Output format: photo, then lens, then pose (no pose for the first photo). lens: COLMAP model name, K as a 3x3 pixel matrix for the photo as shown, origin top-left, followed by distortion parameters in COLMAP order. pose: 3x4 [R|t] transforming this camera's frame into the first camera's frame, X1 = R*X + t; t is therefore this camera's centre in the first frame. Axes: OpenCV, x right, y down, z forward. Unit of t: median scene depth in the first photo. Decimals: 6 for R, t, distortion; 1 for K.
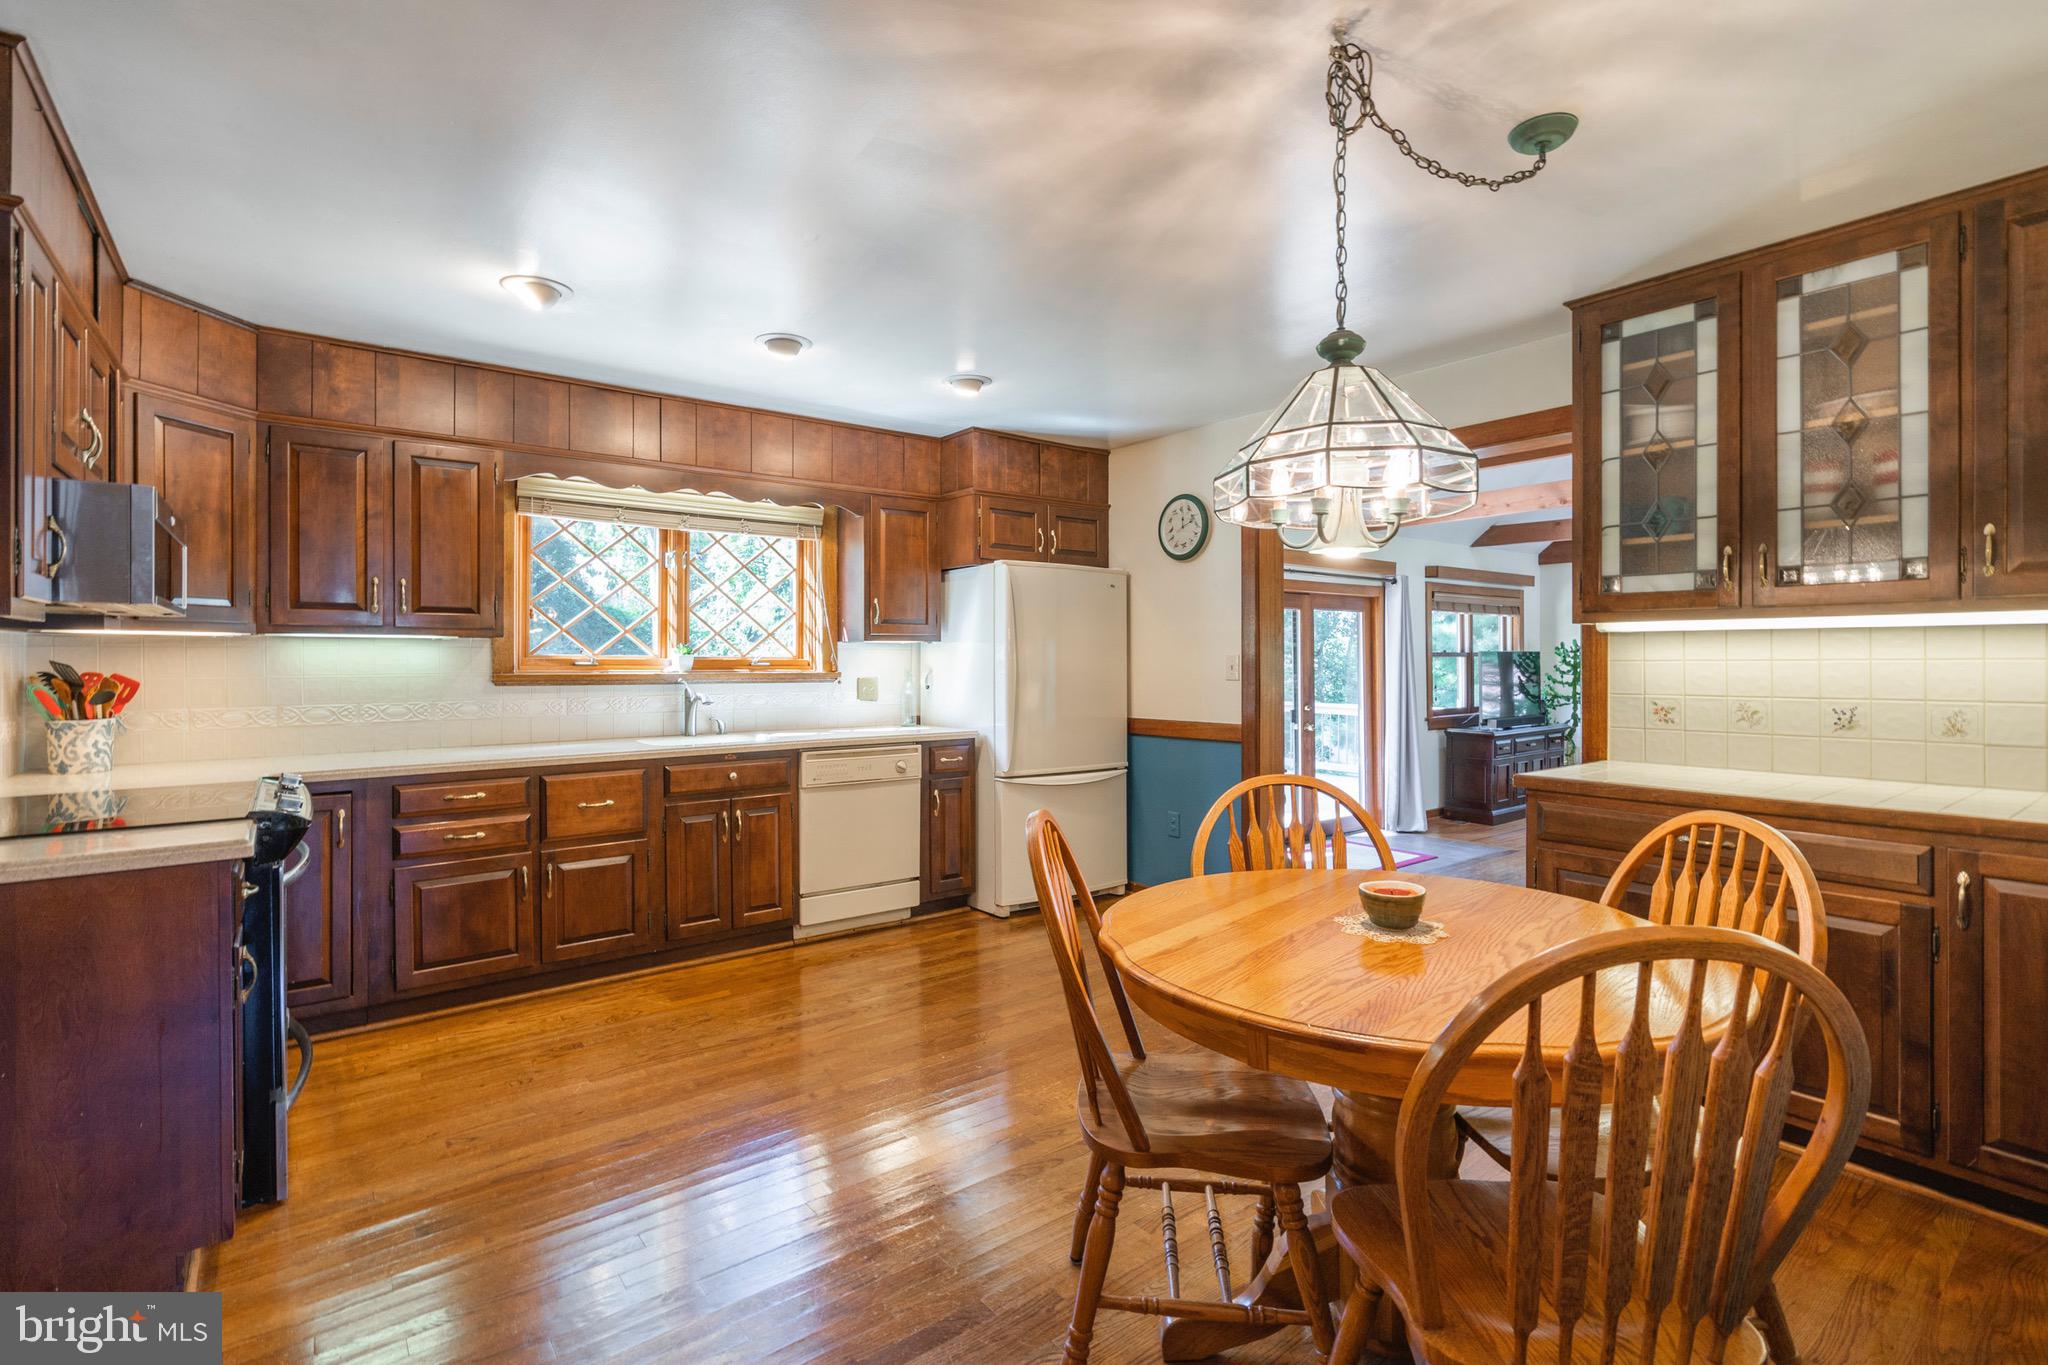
lens RADIAL K [[930.2, 0, 1018.8], [0, 930.2, 654.2], [0, 0, 1]] dist [-0.007068, 0.001332]
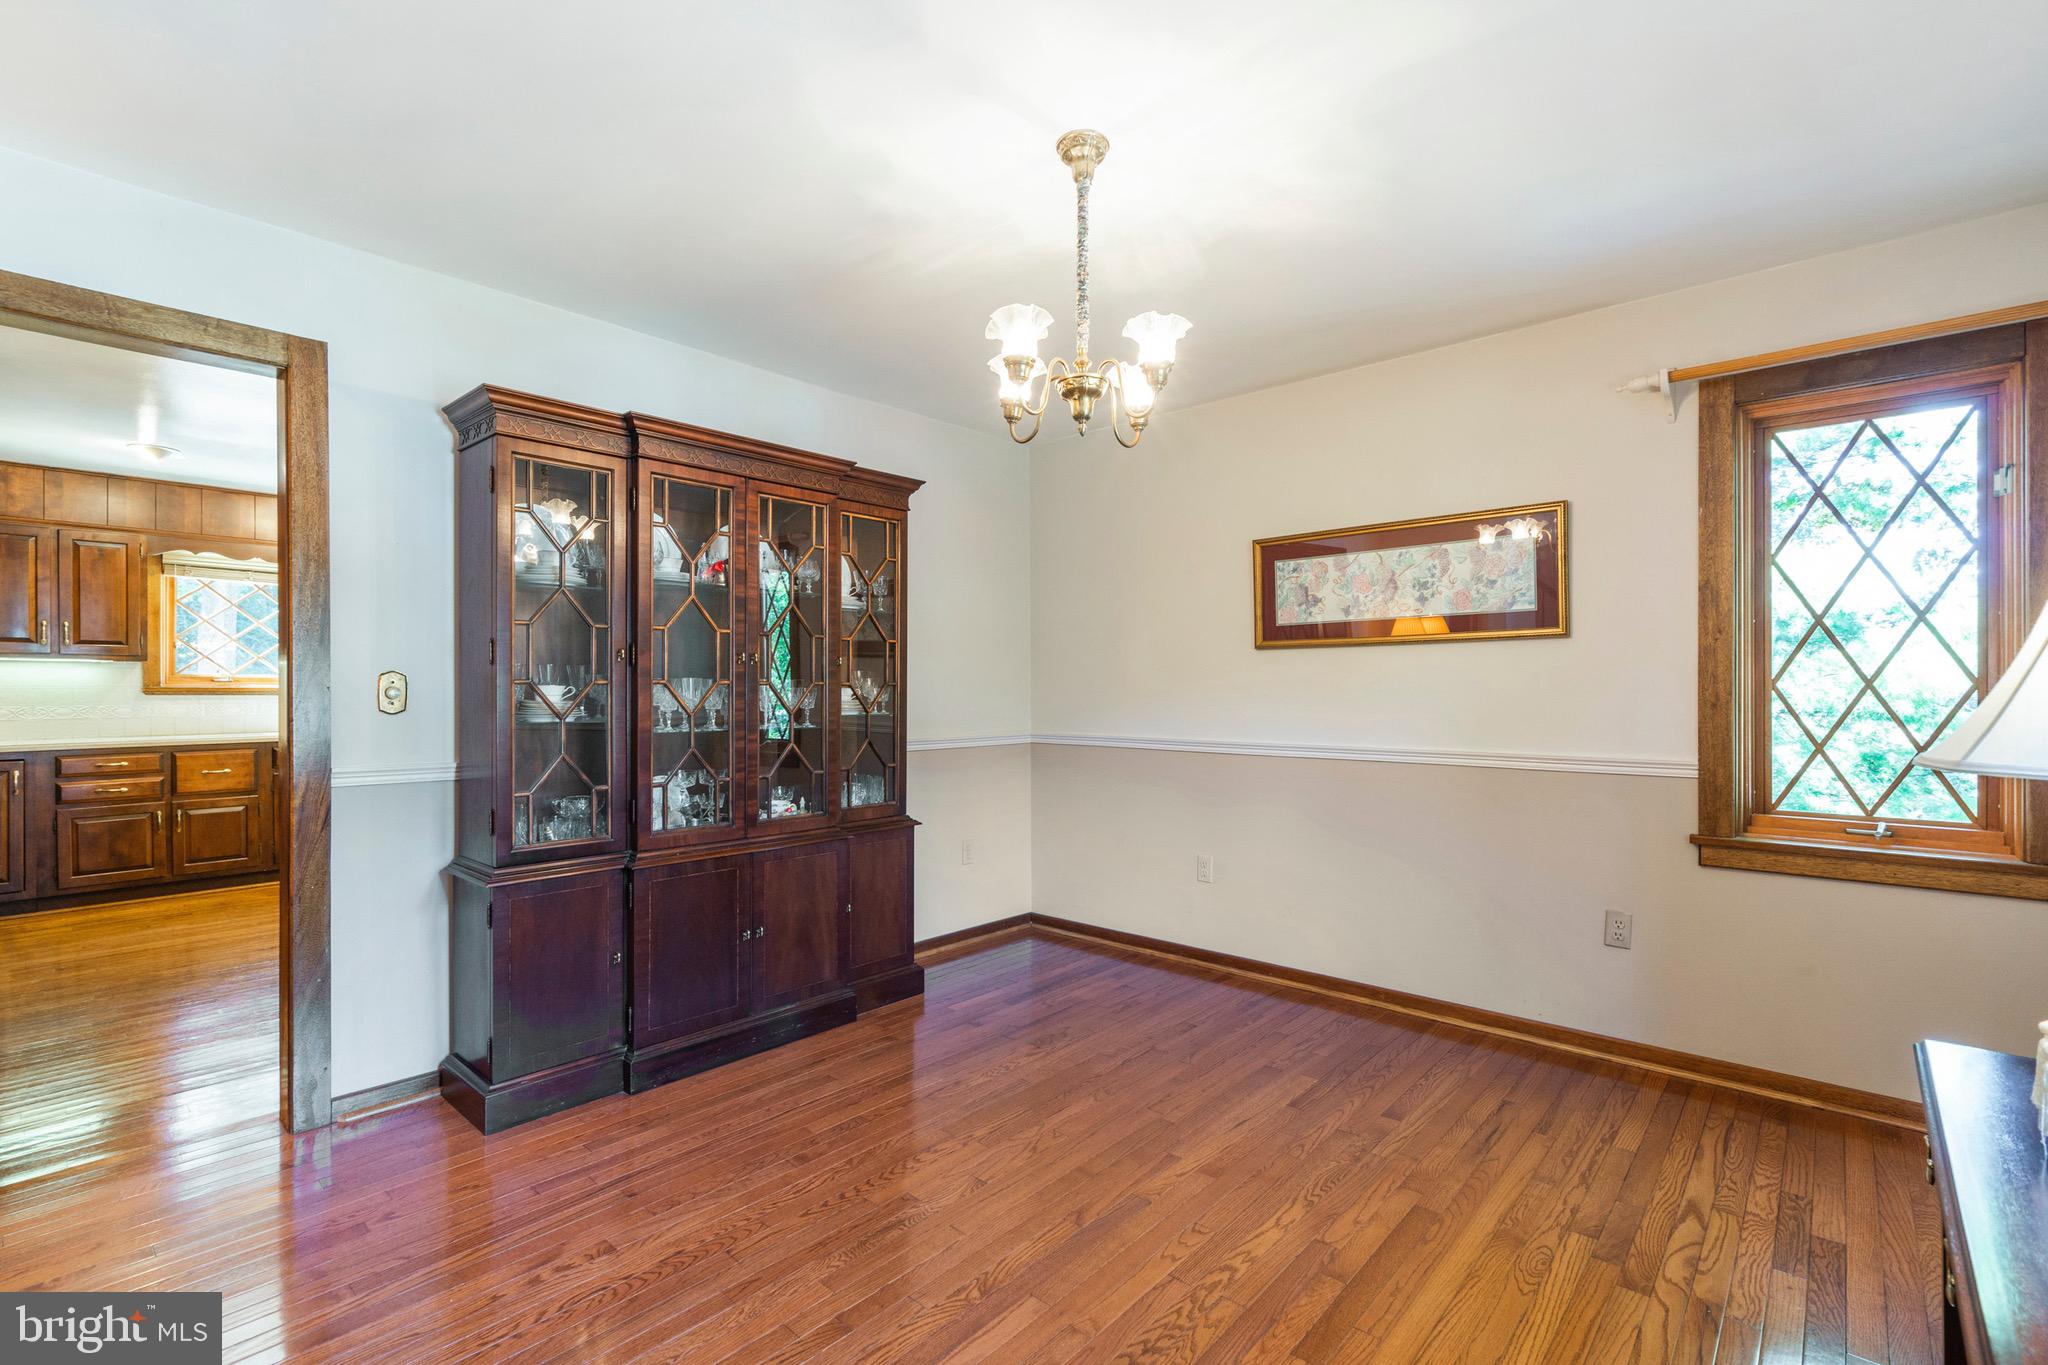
lens RADIAL K [[930.2, 0, 1022.0], [0, 930.2, 682.7], [0, 0, 1]] dist [-0.007068, 0.001332]
pose [[0.983287, -0.001734, 0.182055, 0.537462], [0.001552, 0.999998, 0.001145, 0.016499], [-0.182057, -0.000843, 0.983288, -0.691769]]
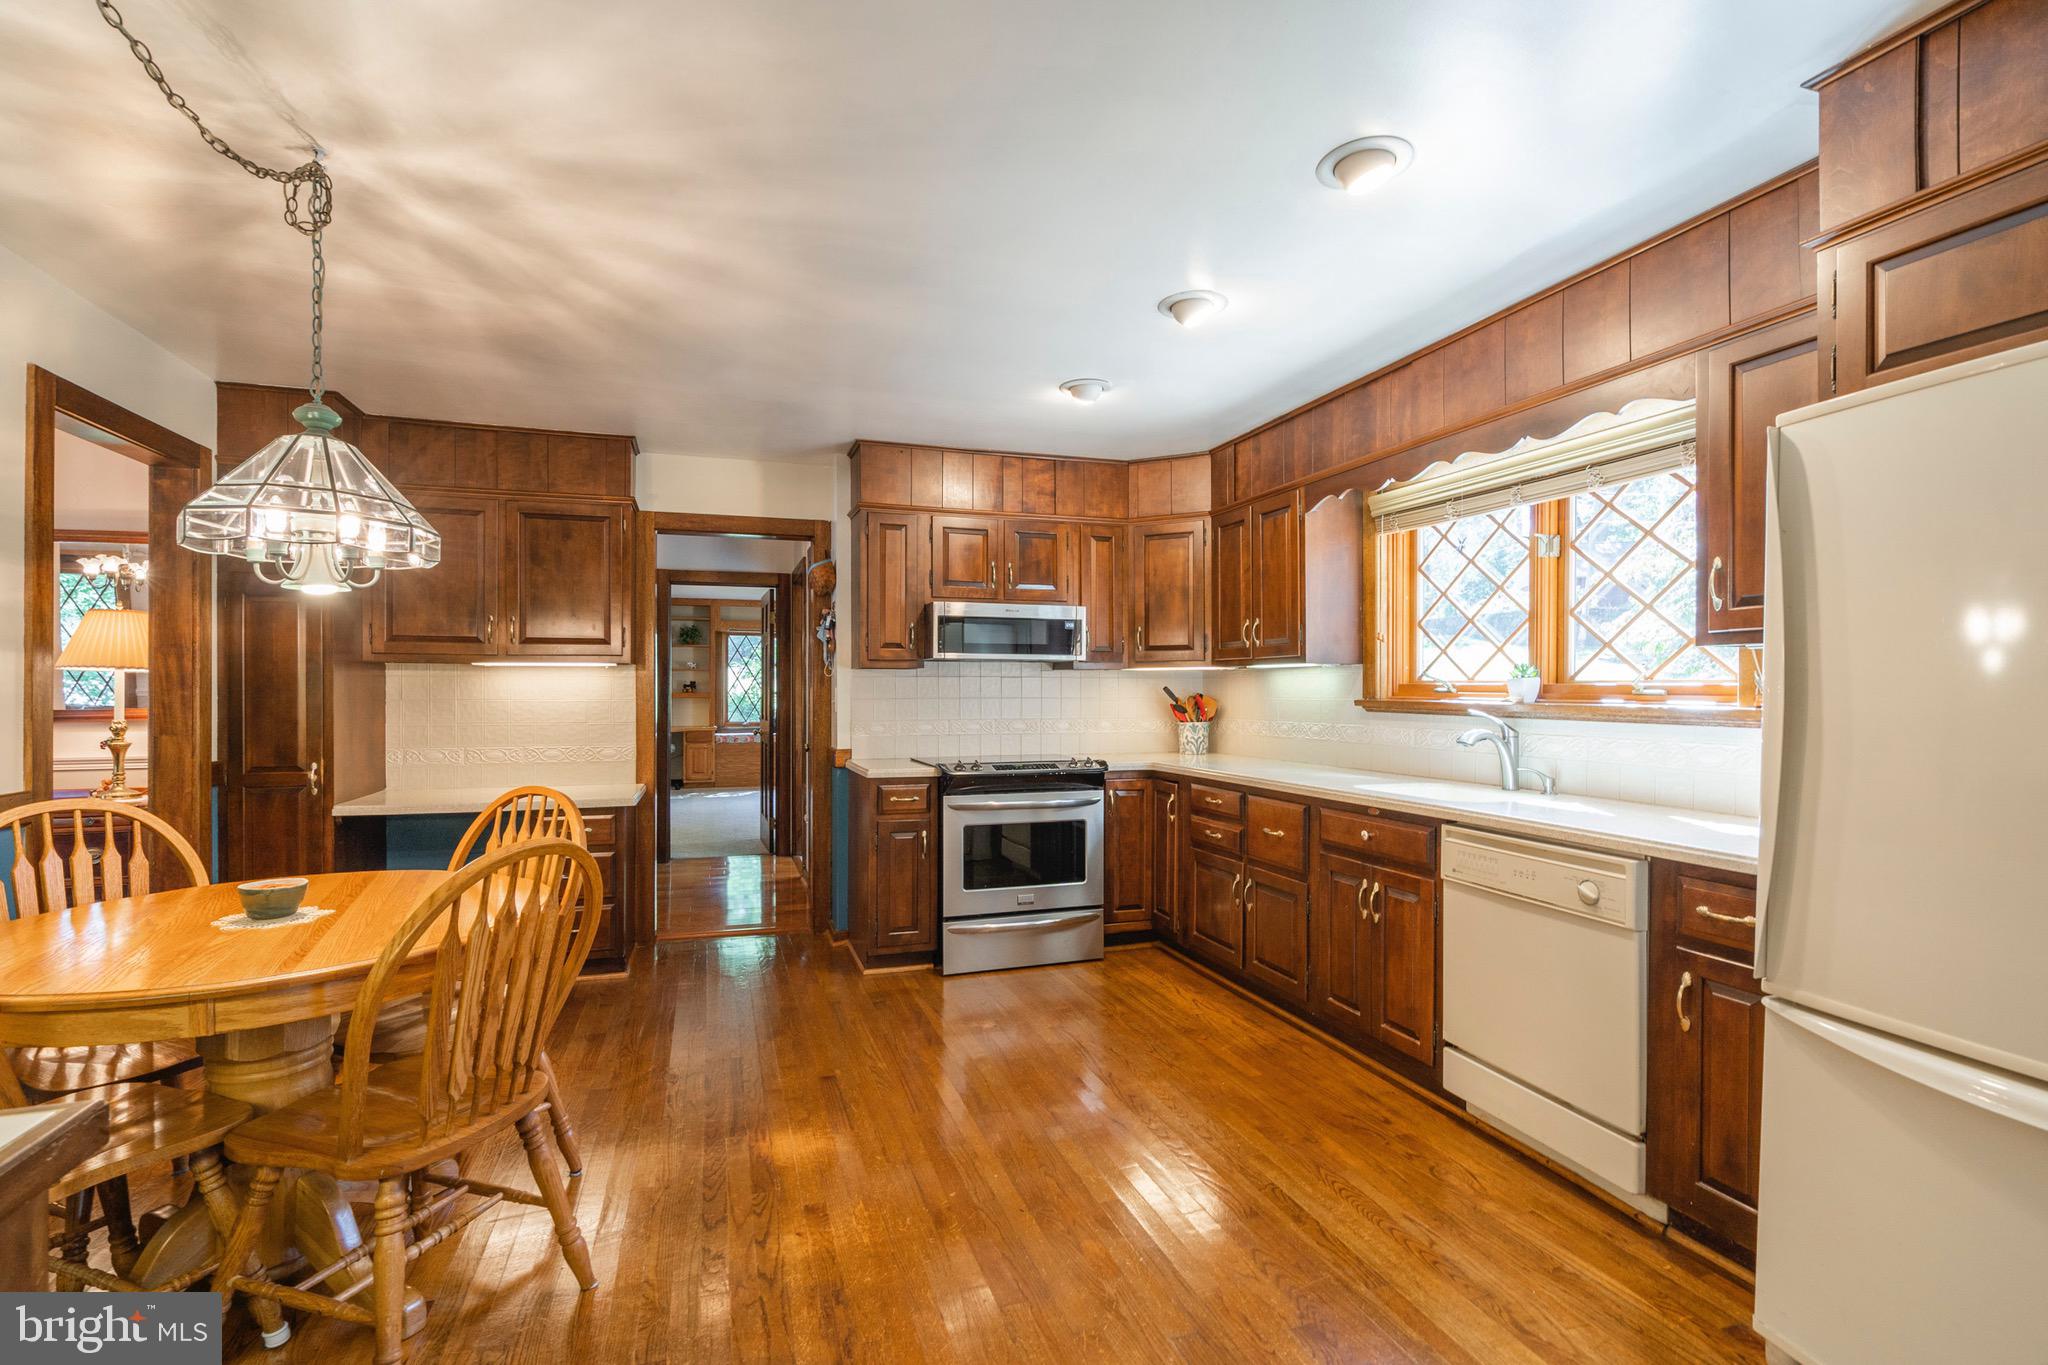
lens RADIAL K [[930.2, 0, 1014.9], [0, 930.2, 692.7], [0, 0, 1]] dist [-0.007068, 0.001332]
pose [[-0.333684, 0.003369, -0.942679, 0.535072], [0.003469, 0.999991, 0.002346, 0.010822], [0.942679, -0.002488, -0.333693, 1.025706]]
